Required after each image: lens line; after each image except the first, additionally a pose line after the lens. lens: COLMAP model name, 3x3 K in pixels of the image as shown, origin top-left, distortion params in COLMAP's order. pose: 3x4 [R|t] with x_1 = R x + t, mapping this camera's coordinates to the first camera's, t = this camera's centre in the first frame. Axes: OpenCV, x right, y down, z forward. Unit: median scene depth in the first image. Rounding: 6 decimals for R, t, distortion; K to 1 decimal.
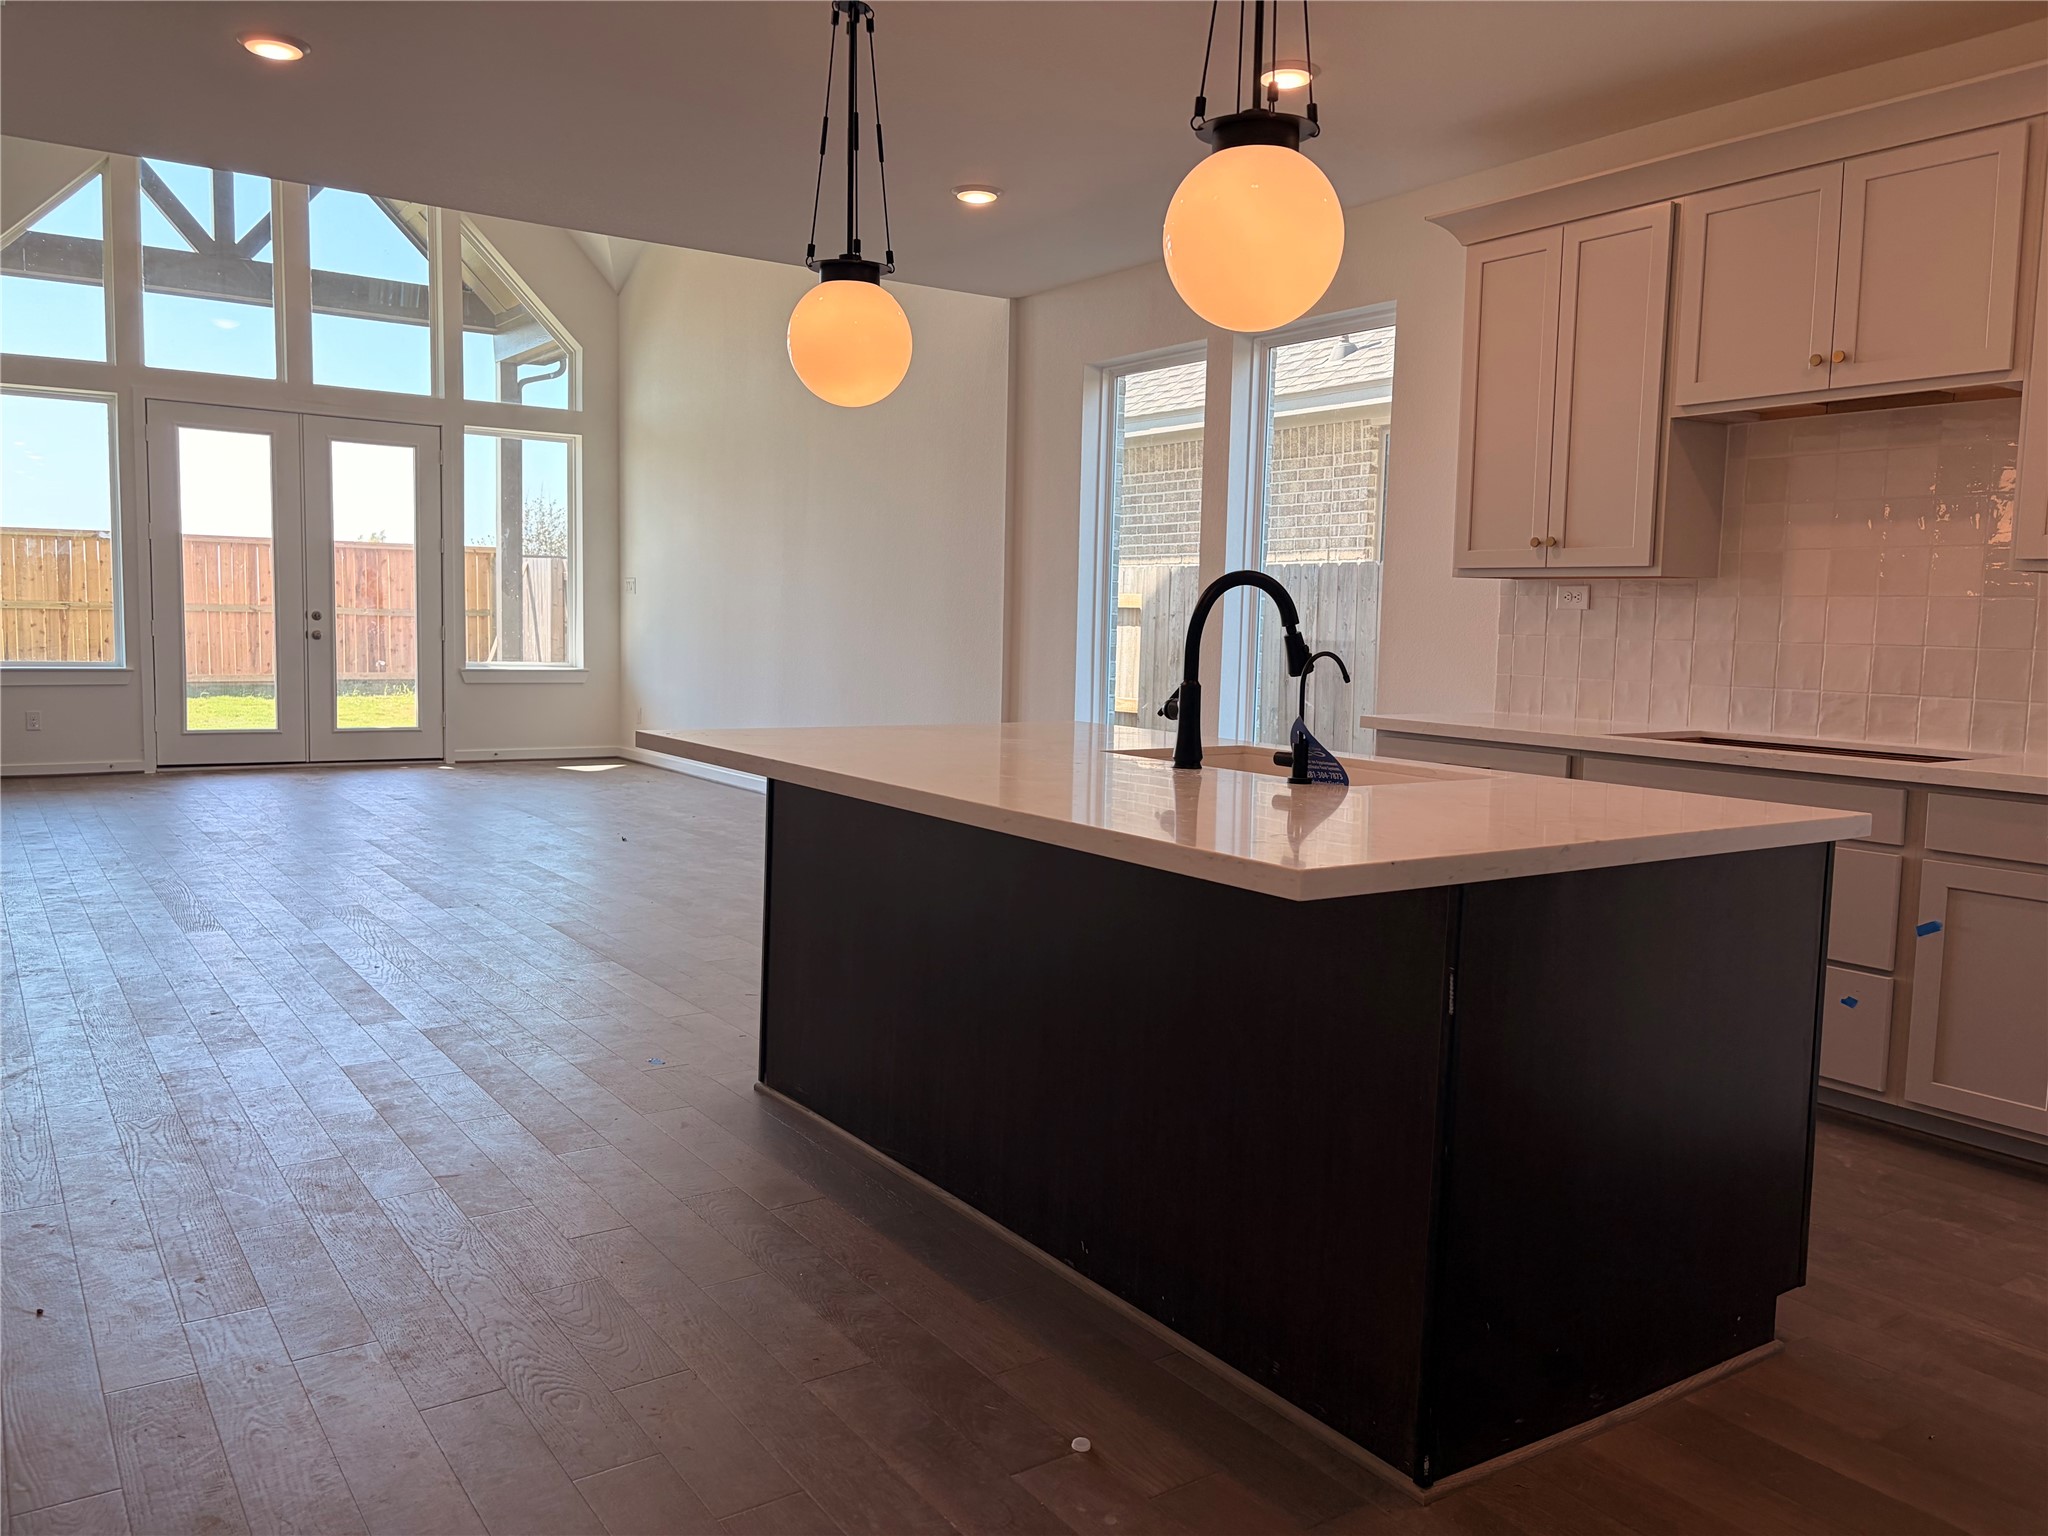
lens RADIAL K [[1554.5, 0, 1023.2], [0, 1554.5, 764.2], [0, 0, 1]] dist [0.053057, 0.000065]
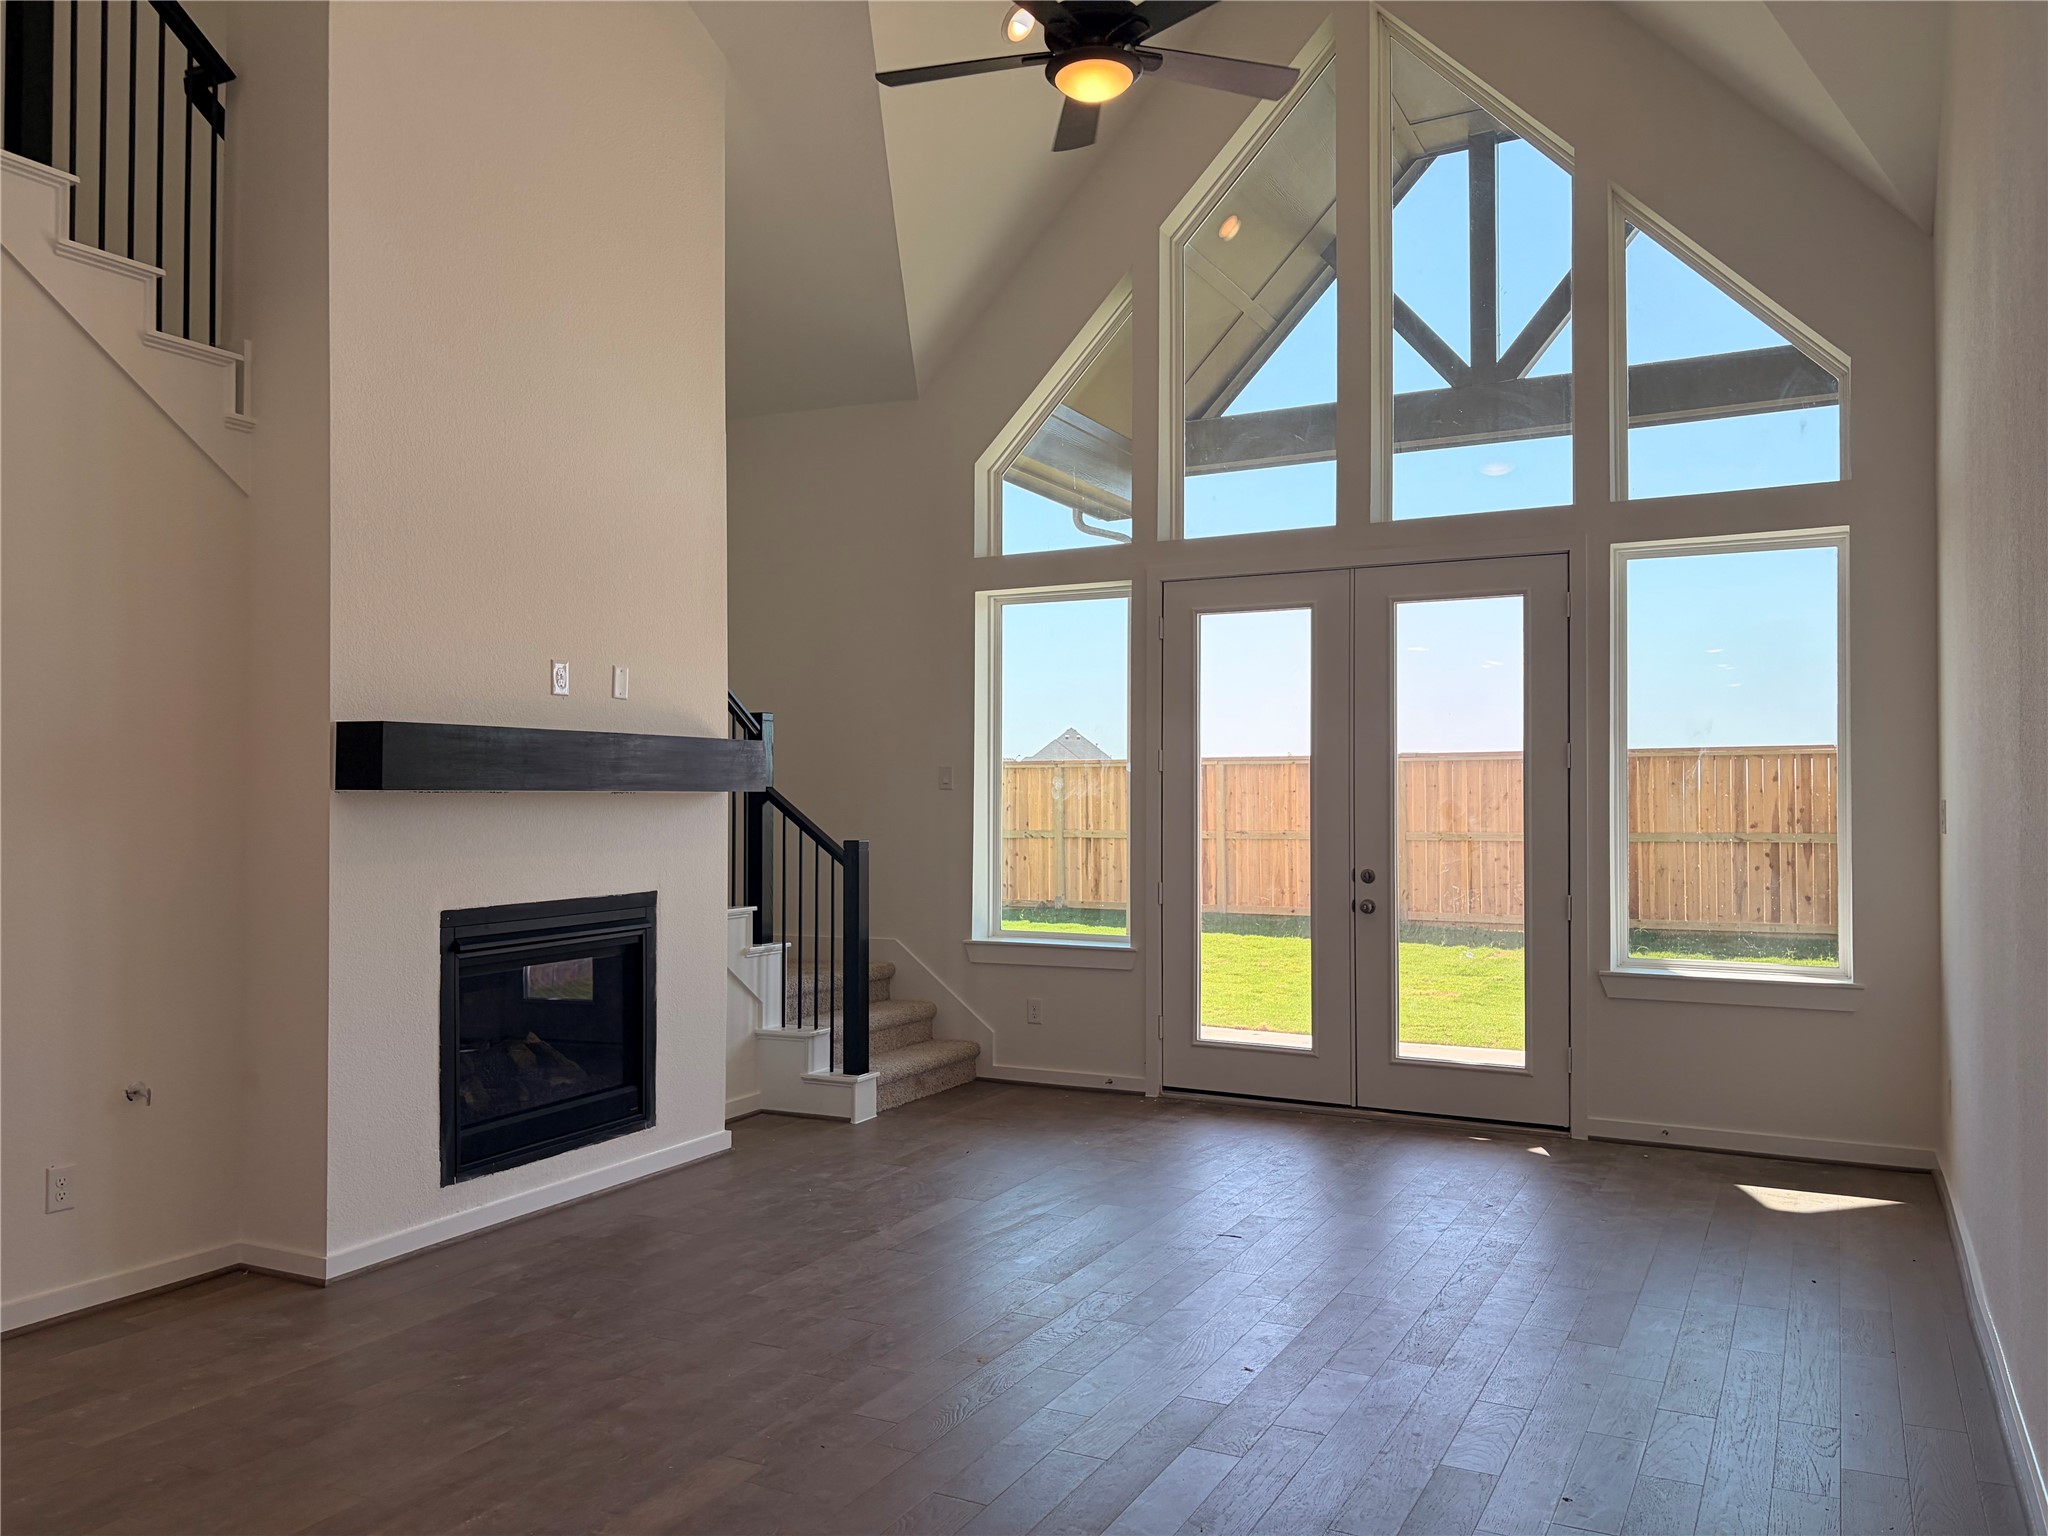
lens RADIAL K [[1554.5, 0, 1019.4], [0, 1554.5, 768.5], [0, 0, 1]] dist [0.053057, 0.000065]
pose [[0.466211, -0.040514, -0.883746, 0.044017], [-0.071700, 0.993934, -0.083389, -0.073153], [0.881763, 0.102241, 0.460478, 0.565017]]
